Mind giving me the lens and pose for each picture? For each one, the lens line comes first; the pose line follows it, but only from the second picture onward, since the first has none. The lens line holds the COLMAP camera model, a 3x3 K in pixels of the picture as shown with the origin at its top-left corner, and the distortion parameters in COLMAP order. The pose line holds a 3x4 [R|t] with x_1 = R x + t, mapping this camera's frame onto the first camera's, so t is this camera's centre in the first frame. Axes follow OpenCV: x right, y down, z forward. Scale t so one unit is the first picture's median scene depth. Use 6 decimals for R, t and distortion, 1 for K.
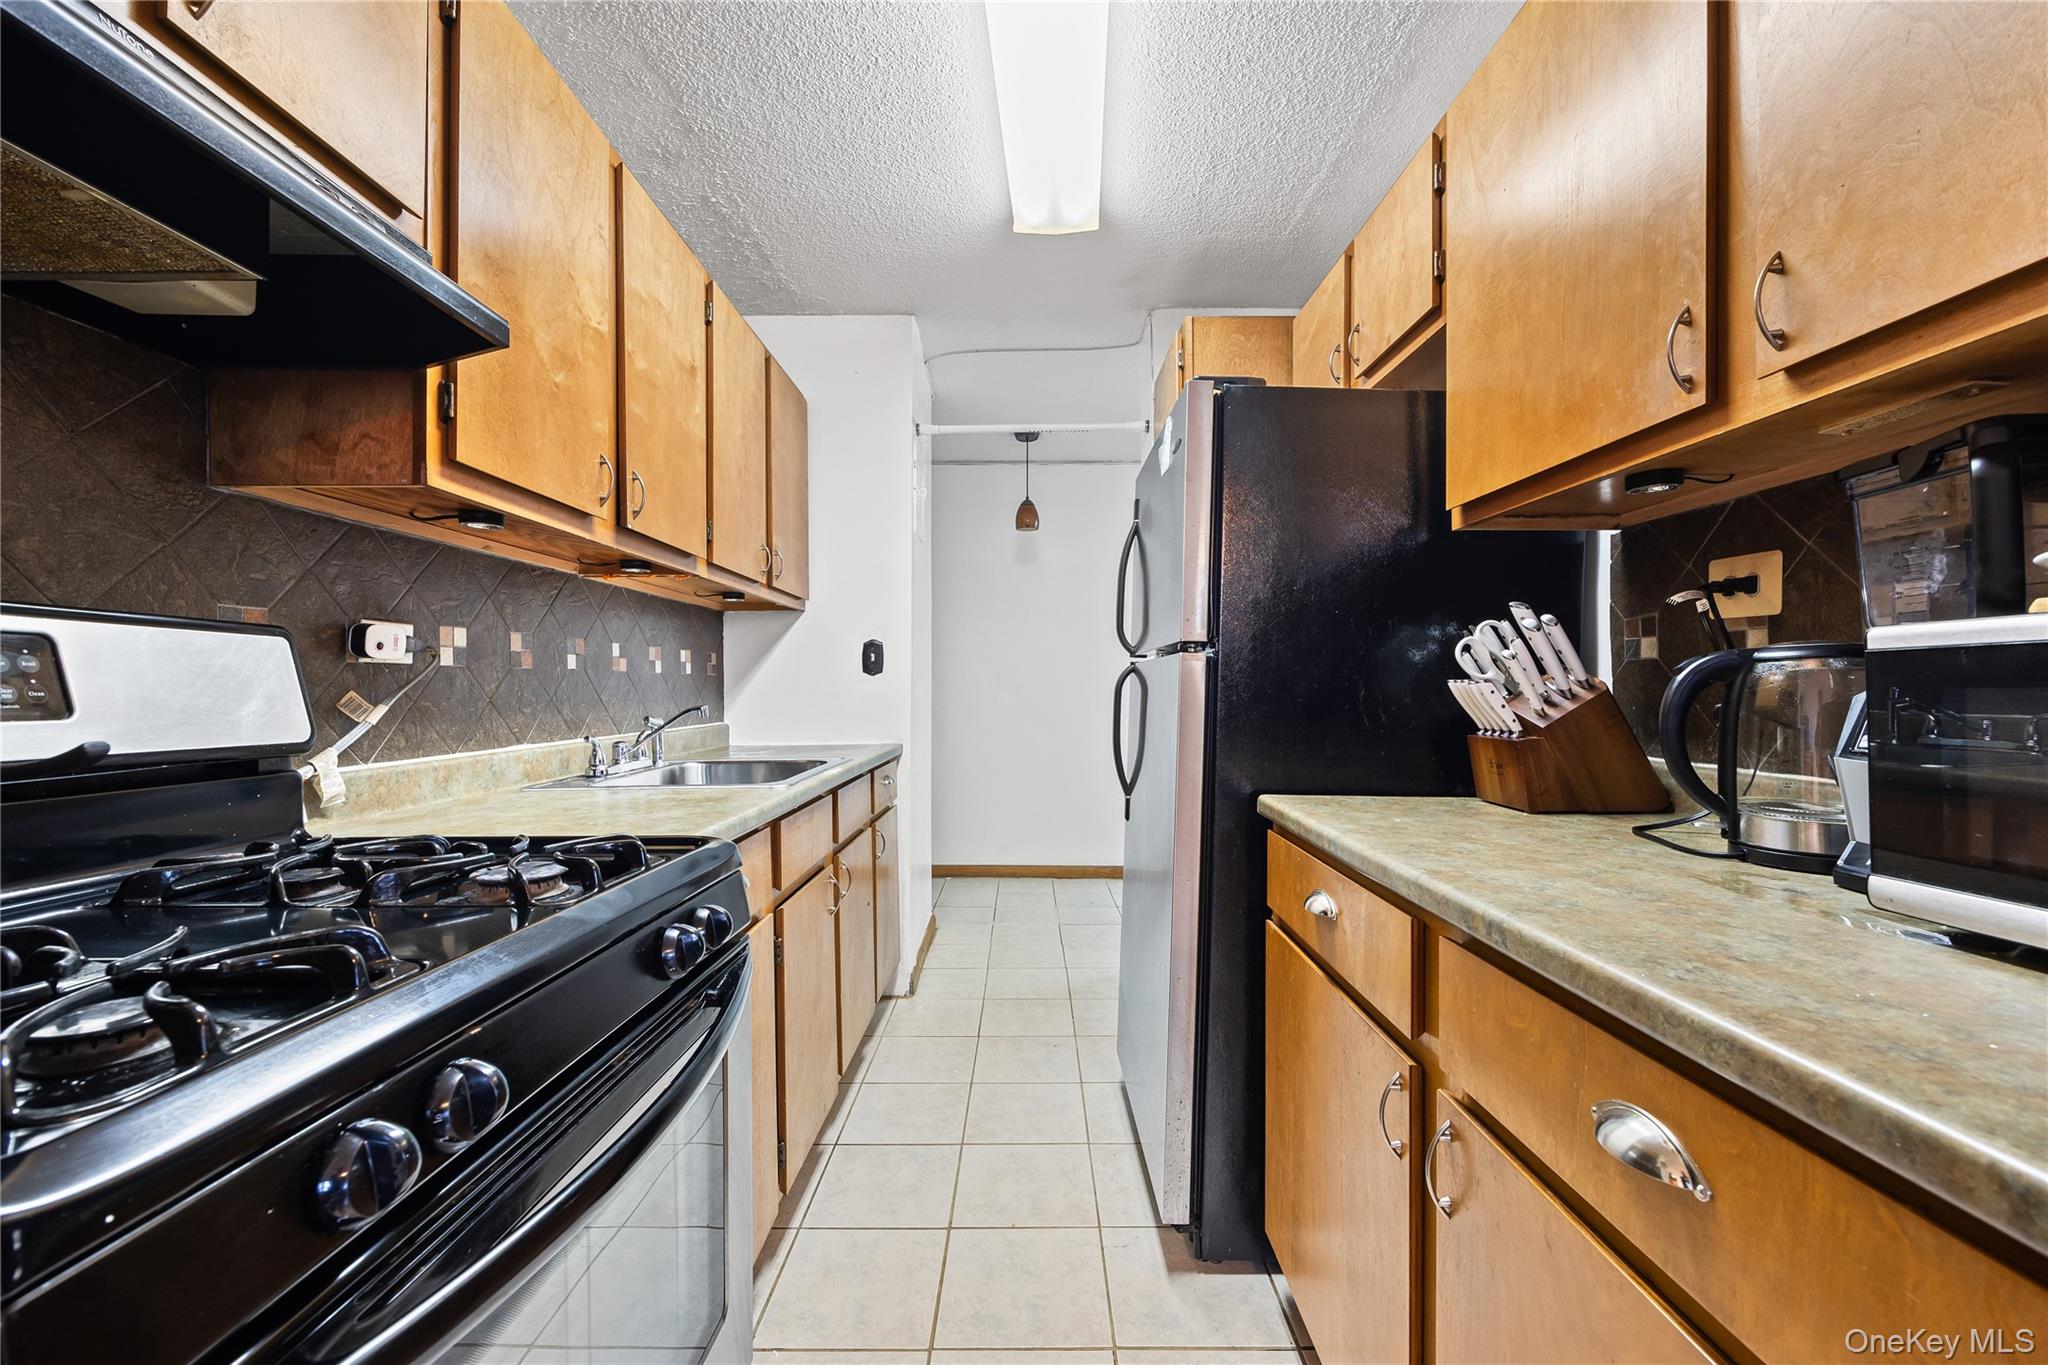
lens RADIAL K [[827.6, 0, 1024.0], [0, 827.6, 682.5], [0, 0, 1]] dist [0.000192, 0.000144]
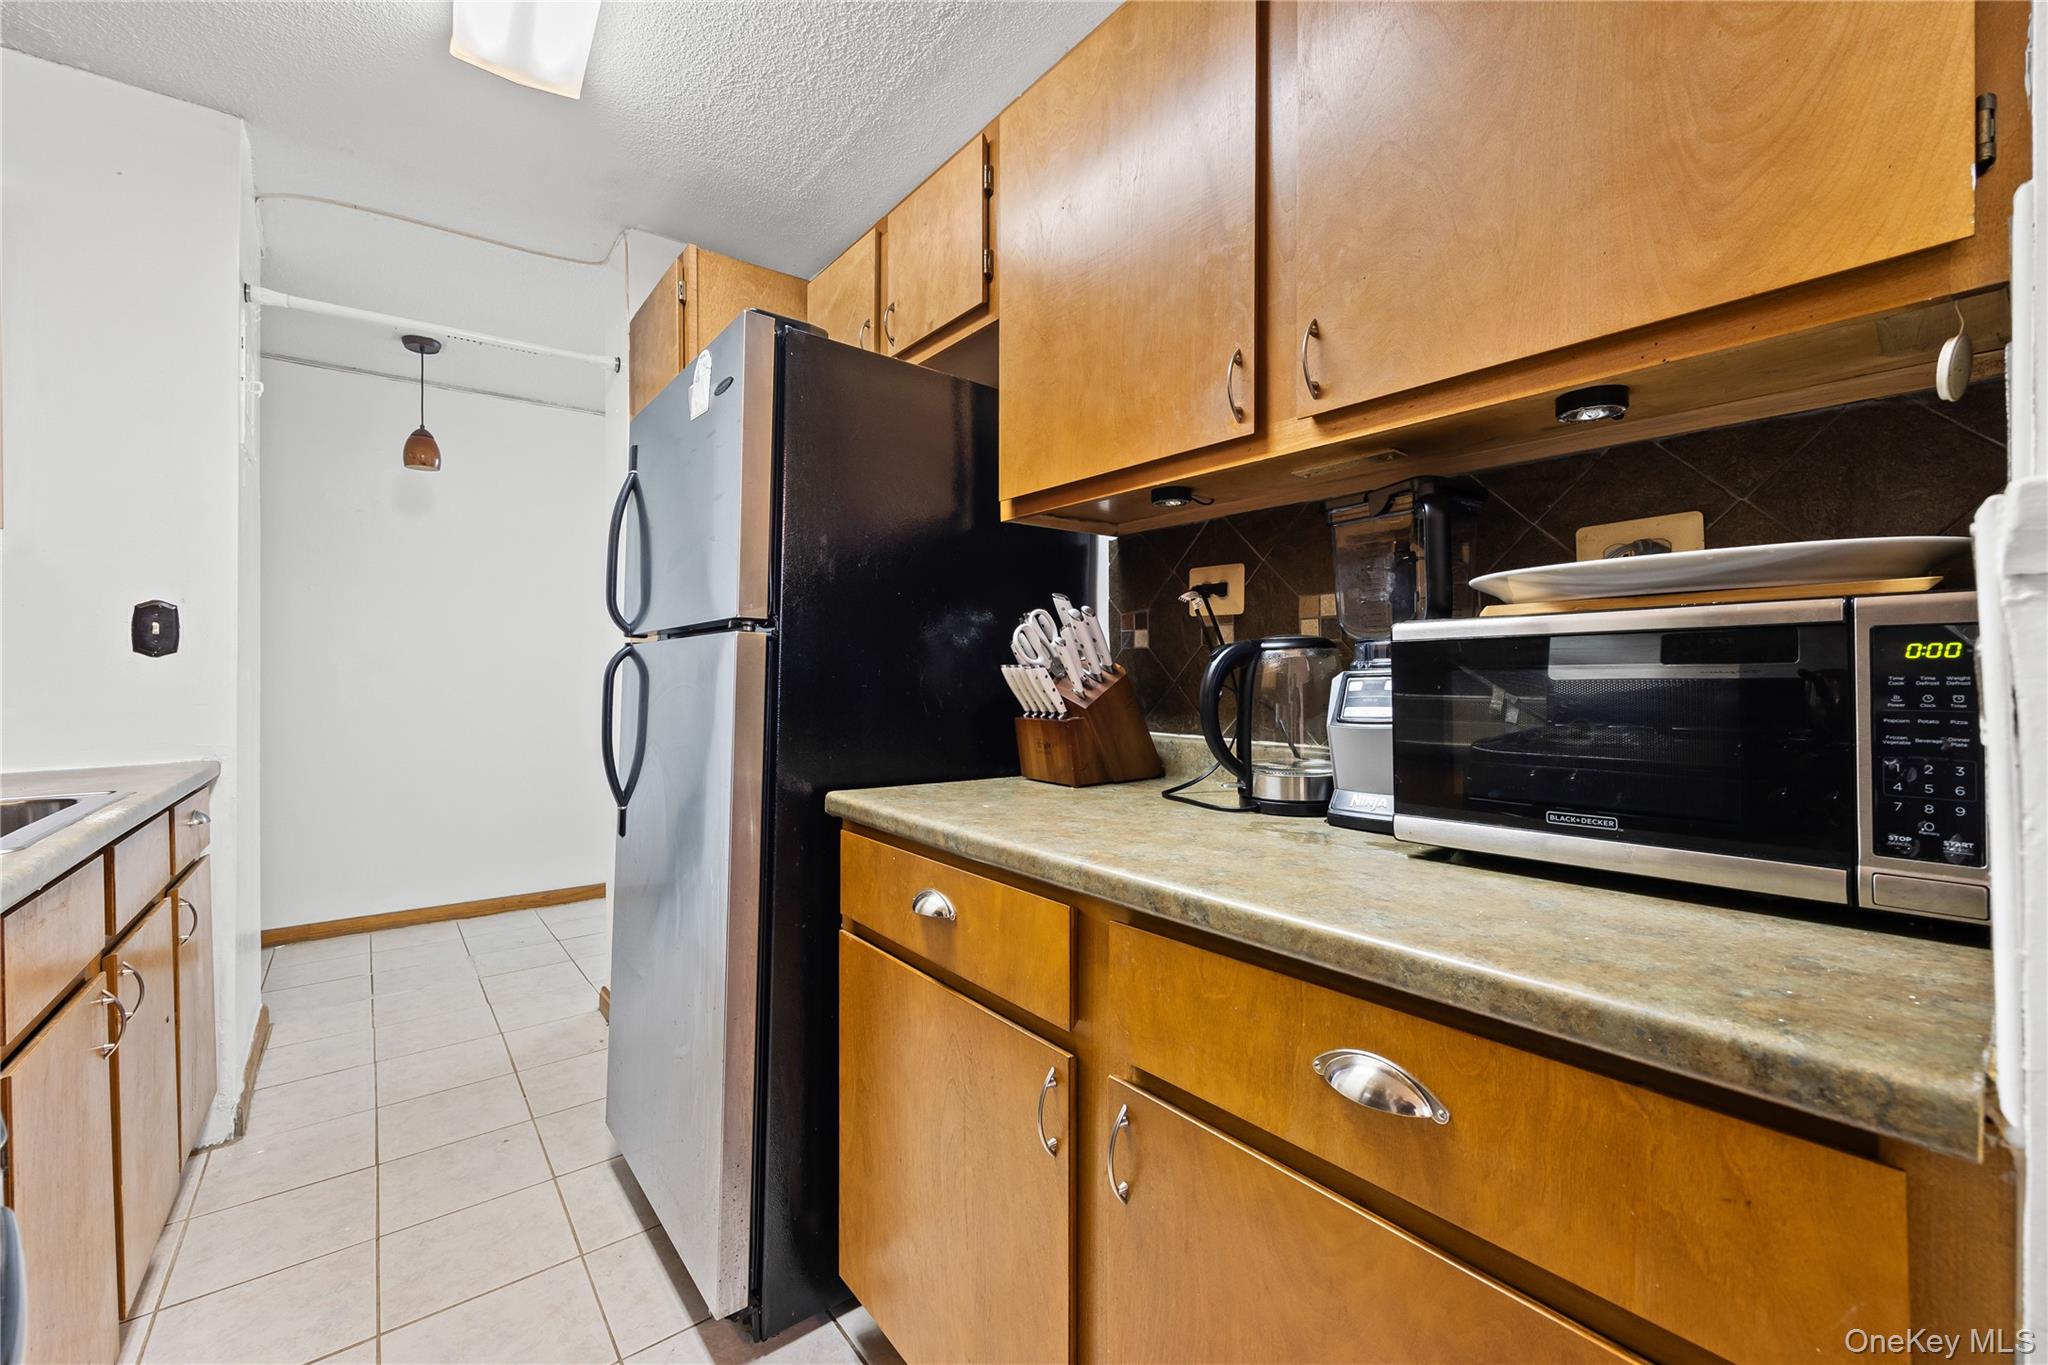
lens RADIAL K [[837.3, 0, 1029.6], [0, 837.3, 670.9], [0, 0, 1]] dist [-0.000913, 0.000193]
pose [[0.783865, 0.000122, 0.620931, -0.128832], [-0.000605, 1.000000, 0.000566, 0.003993], [-0.620931, -0.000819, 0.783865, 0.180372]]
